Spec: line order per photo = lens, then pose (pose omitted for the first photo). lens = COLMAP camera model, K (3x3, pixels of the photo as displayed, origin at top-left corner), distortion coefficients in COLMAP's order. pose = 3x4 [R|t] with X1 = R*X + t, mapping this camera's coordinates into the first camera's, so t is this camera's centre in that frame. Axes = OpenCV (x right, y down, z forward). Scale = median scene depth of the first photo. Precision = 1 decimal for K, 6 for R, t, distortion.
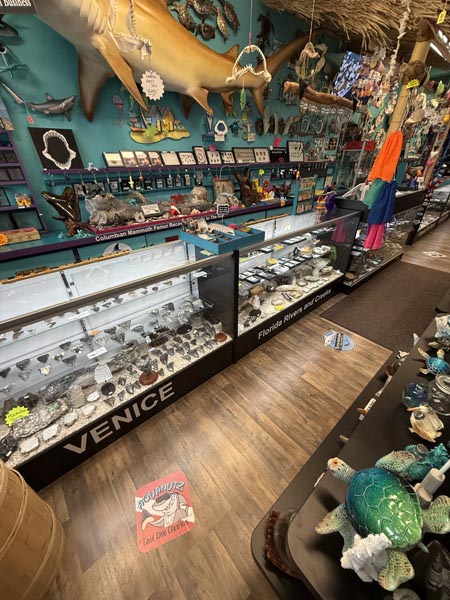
lens RADIAL K [[238.5, 0, 225.0], [0, 238.5, 300.0], [0, 0, 1]] dist [0.000884, -0.000296]
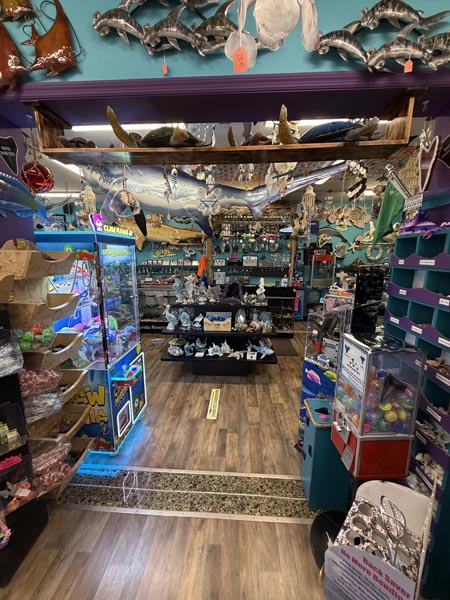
lens RADIAL K [[238.5, 0, 225.0], [0, 238.5, 300.0], [0, 0, 1]] dist [0.000884, -0.000296]
pose [[0.717944, 0.137953, -0.682294, 2.701373], [-0.368026, 0.907199, -0.203829, 0.062255], [0.590858, 0.397440, 0.702089, -0.335878]]
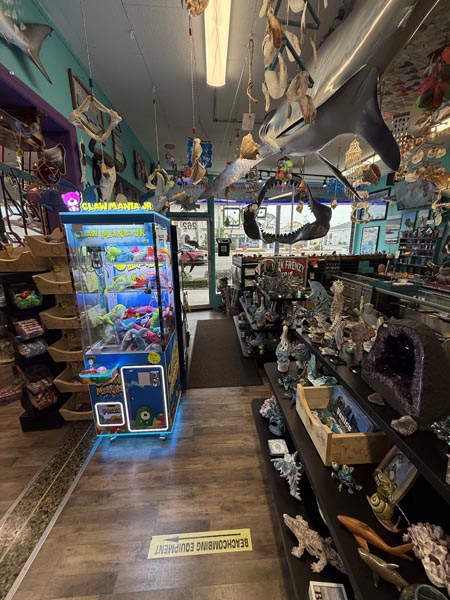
lens RADIAL K [[238.5, 0, 225.0], [0, 238.5, 300.0], [0, 0, 1]] dist [0.000884, -0.000296]
pose [[-0.611982, 0.204159, -0.764066, 2.094221], [-0.394827, 0.758233, 0.518840, -0.579521], [0.685266, 0.619195, -0.383417, 0.772005]]
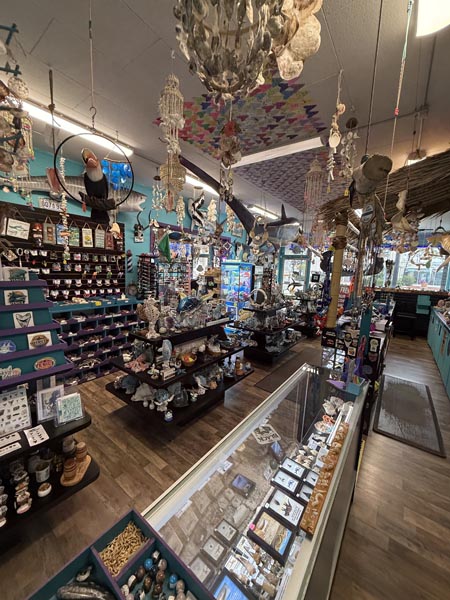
lens RADIAL K [[238.5, 0, 225.0], [0, 238.5, 300.0], [0, 0, 1]] dist [0.000884, -0.000296]
pose [[-0.974270, -0.004457, -0.225339, 2.434490], [-0.146451, 0.772485, 0.617915, -1.770326], [0.171317, 0.635017, -0.753262, 2.664031]]
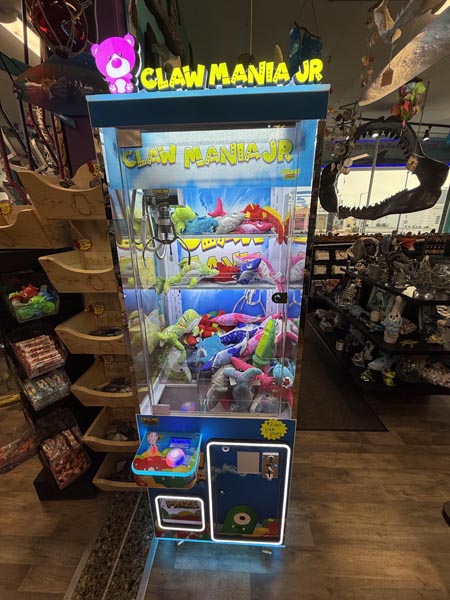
lens RADIAL K [[238.5, 0, 225.0], [0, 238.5, 300.0], [0, 0, 1]] dist [0.000884, -0.000296]
pose [[-0.686134, 0.236357, -0.688008, 1.915162], [-0.362626, 0.708753, 0.605121, -0.228602], [0.630653, 0.664684, -0.400590, 0.316877]]
